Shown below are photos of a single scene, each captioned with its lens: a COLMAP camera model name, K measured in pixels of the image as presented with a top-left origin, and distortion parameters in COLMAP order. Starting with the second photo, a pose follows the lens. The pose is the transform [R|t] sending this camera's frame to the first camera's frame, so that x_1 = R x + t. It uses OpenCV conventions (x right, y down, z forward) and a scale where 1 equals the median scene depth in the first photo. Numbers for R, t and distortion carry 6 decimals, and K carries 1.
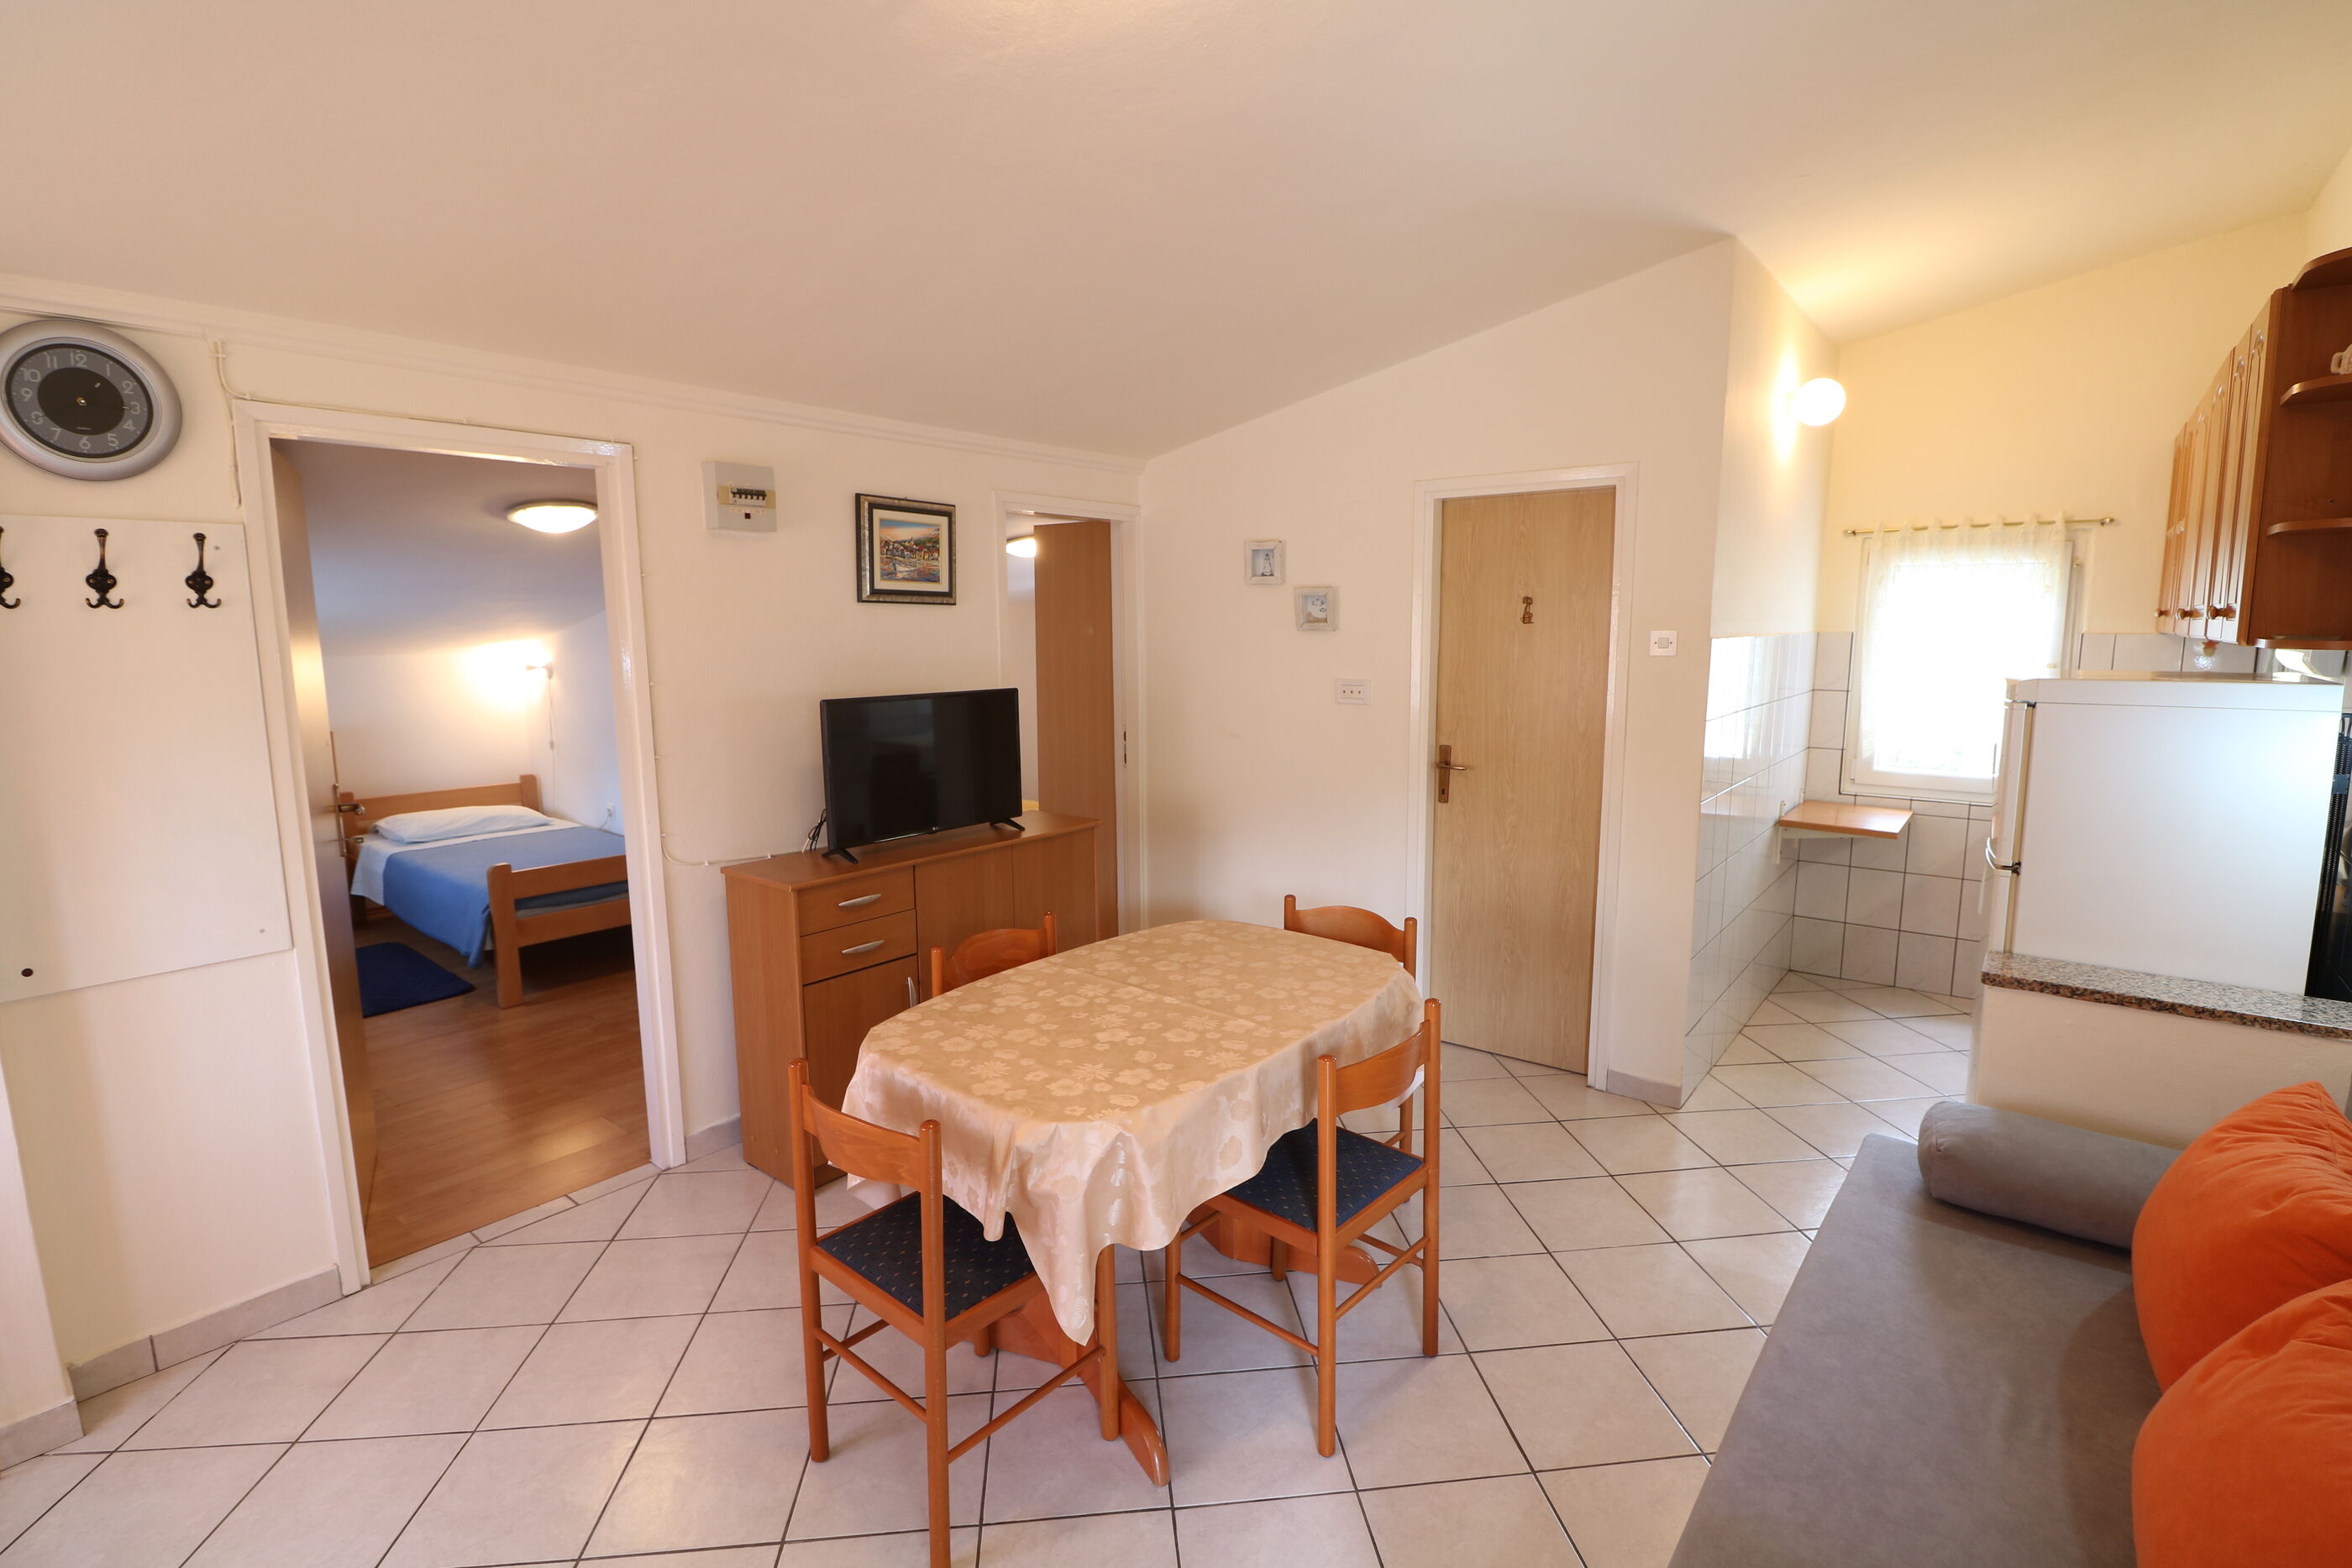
lens RADIAL K [[1087.7, 0, 1175.1], [0, 1087.7, 777.0], [0, 0, 1]] dist [-0.007354, -0.008835]
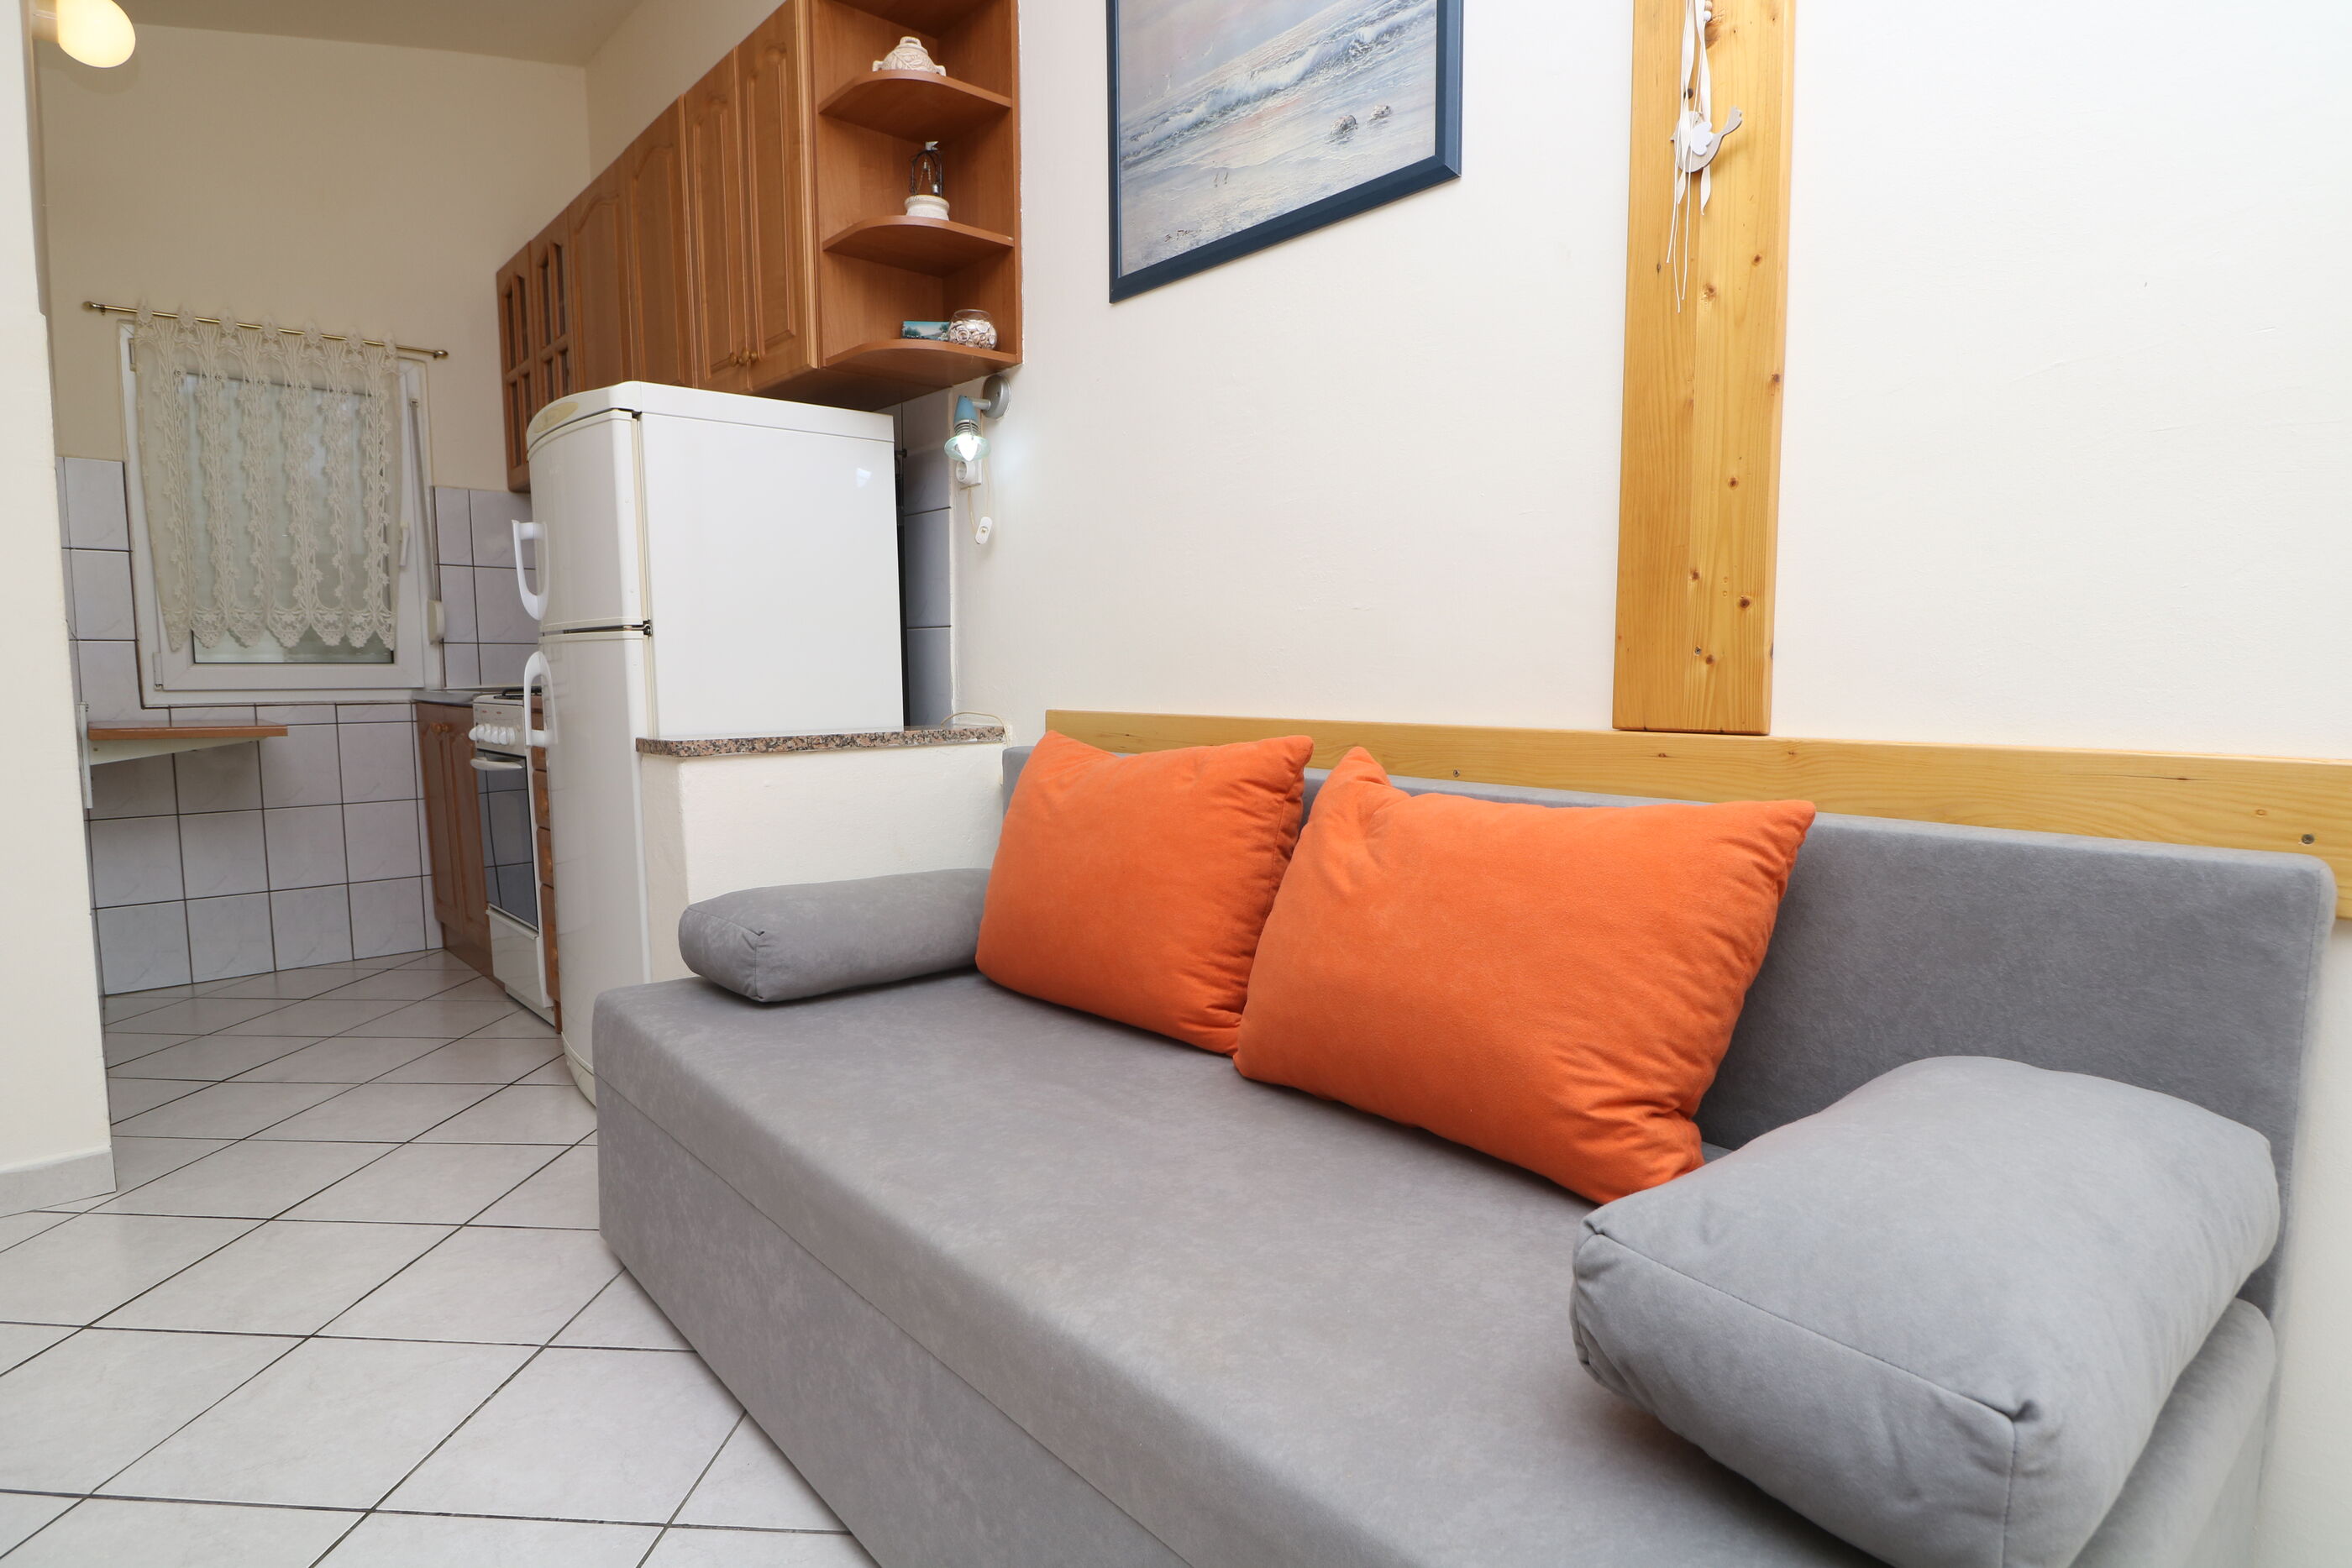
lens RADIAL K [[1238.8, 0, 1203.6], [0, 1238.8, 790.9], [0, 0, 1]] dist [0.001084, -0.010095]
pose [[0.151022, -0.088148, 0.984593, -0.043570], [0.140489, 0.987820, 0.066888, 0.137023], [-0.978496, 0.128223, 0.161566, 0.323401]]
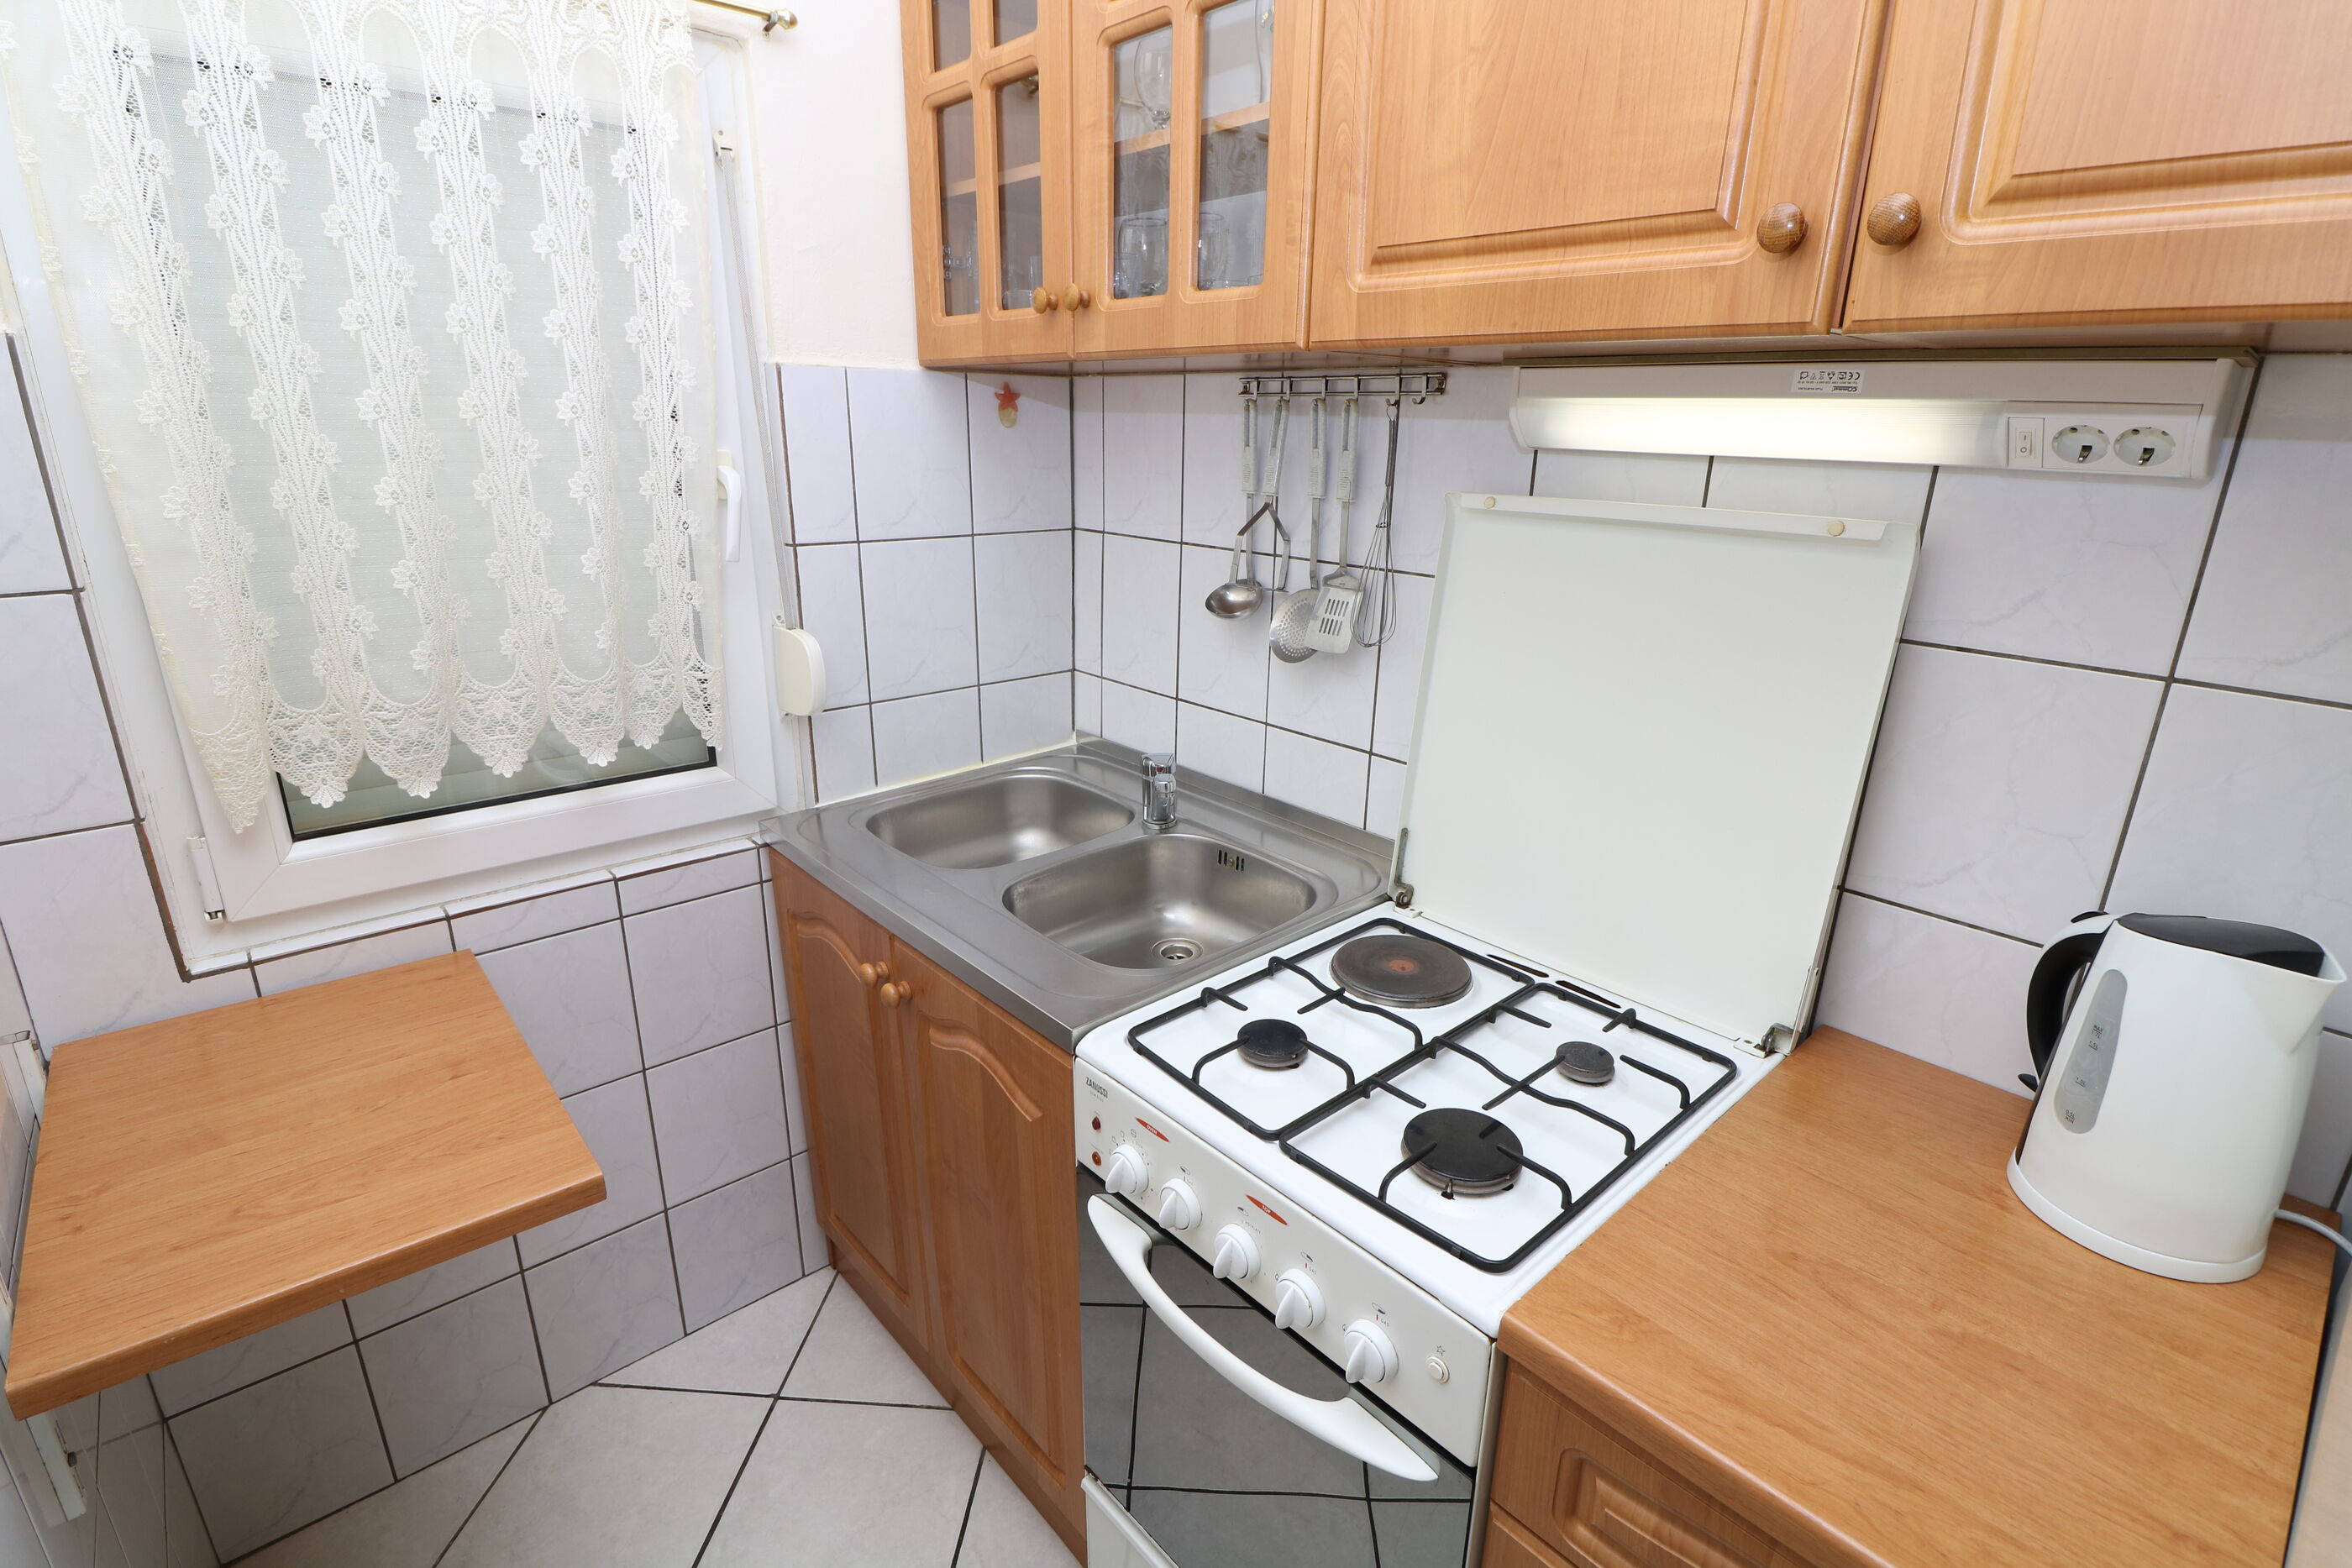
lens RADIAL K [[1087.7, 0, 1178.0], [0, 1087.7, 775.9], [0, 0, 1]] dist [-0.007354, -0.008835]
pose [[0.156282, -0.298043, 0.941672, 0.539155], [0.117628, 0.952218, 0.281859, -0.099194], [-0.980683, 0.066718, 0.183872, 0.913494]]
